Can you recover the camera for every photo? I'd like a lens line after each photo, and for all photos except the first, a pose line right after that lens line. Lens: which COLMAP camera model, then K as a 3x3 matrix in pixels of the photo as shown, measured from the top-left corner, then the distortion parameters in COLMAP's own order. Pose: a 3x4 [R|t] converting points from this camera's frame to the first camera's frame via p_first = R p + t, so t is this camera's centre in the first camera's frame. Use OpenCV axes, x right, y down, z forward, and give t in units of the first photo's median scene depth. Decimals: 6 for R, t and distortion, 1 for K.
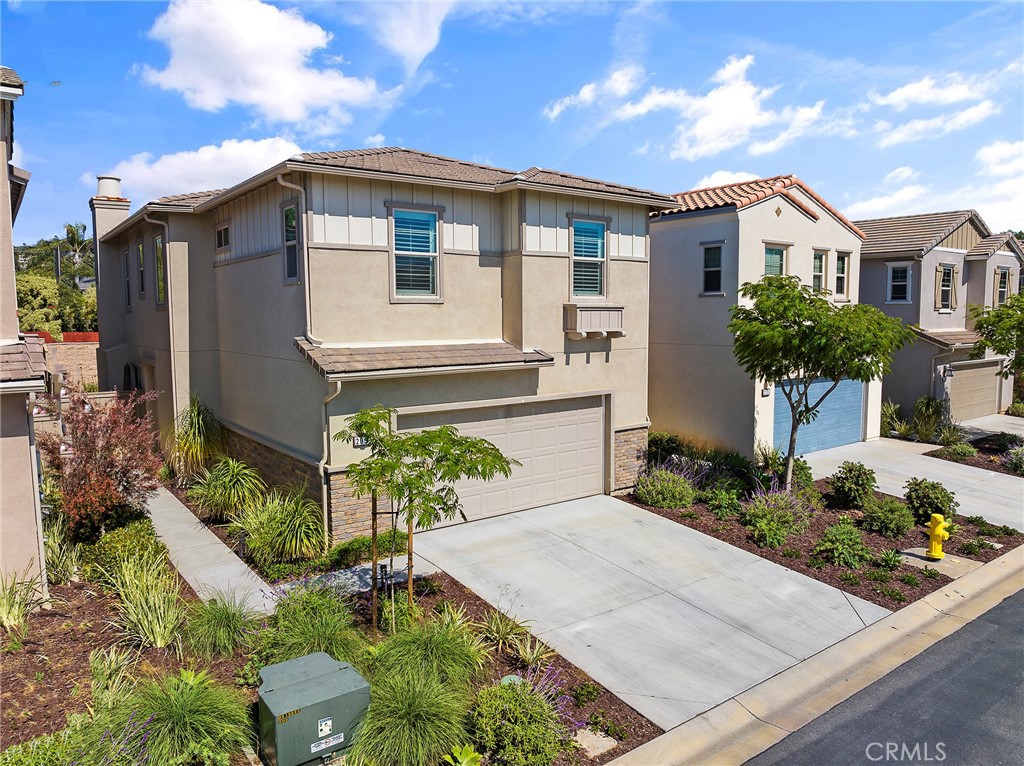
lens RADIAL K [[715.5, 0, 512.0], [0, 715.5, 383.0], [0, 0, 1]] dist [-0.004203, -0.000358]
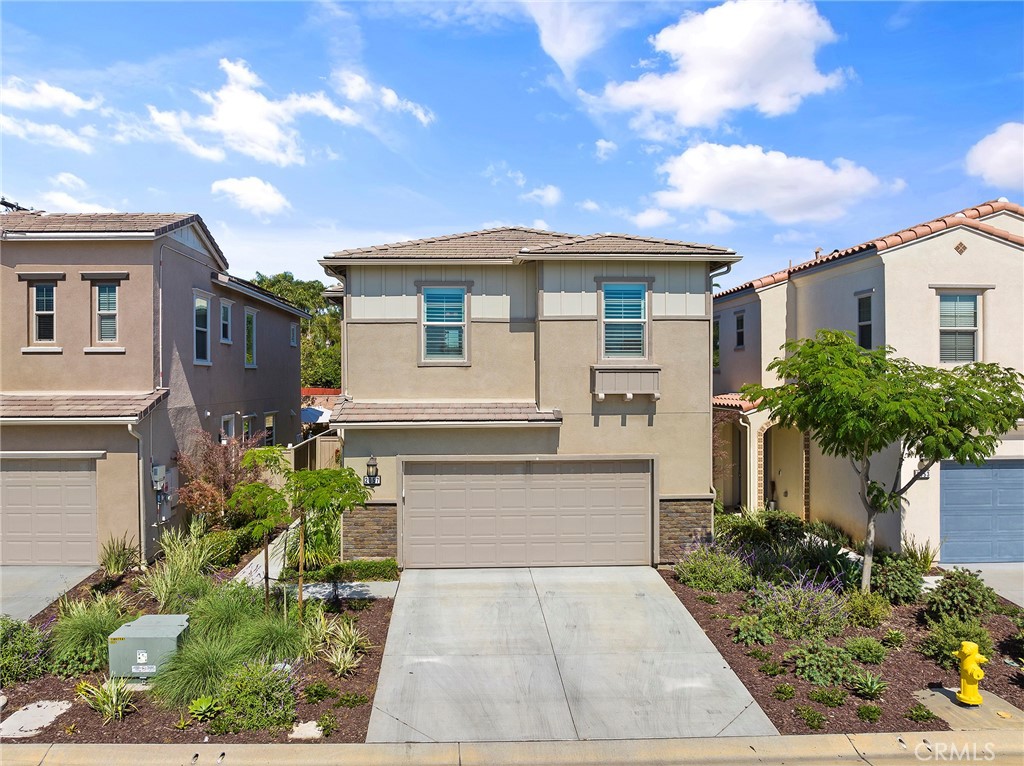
lens RADIAL K [[758.2, 0, 512.0], [0, 758.2, 383.0], [0, 0, 1]] dist [0.001852, 0.000305]
pose [[0.823952, 0.000085, -0.566659, 0.600840], [-0.056275, 0.995069, -0.081678, 0.007880], [0.563858, 0.099188, 0.819894, 0.061992]]
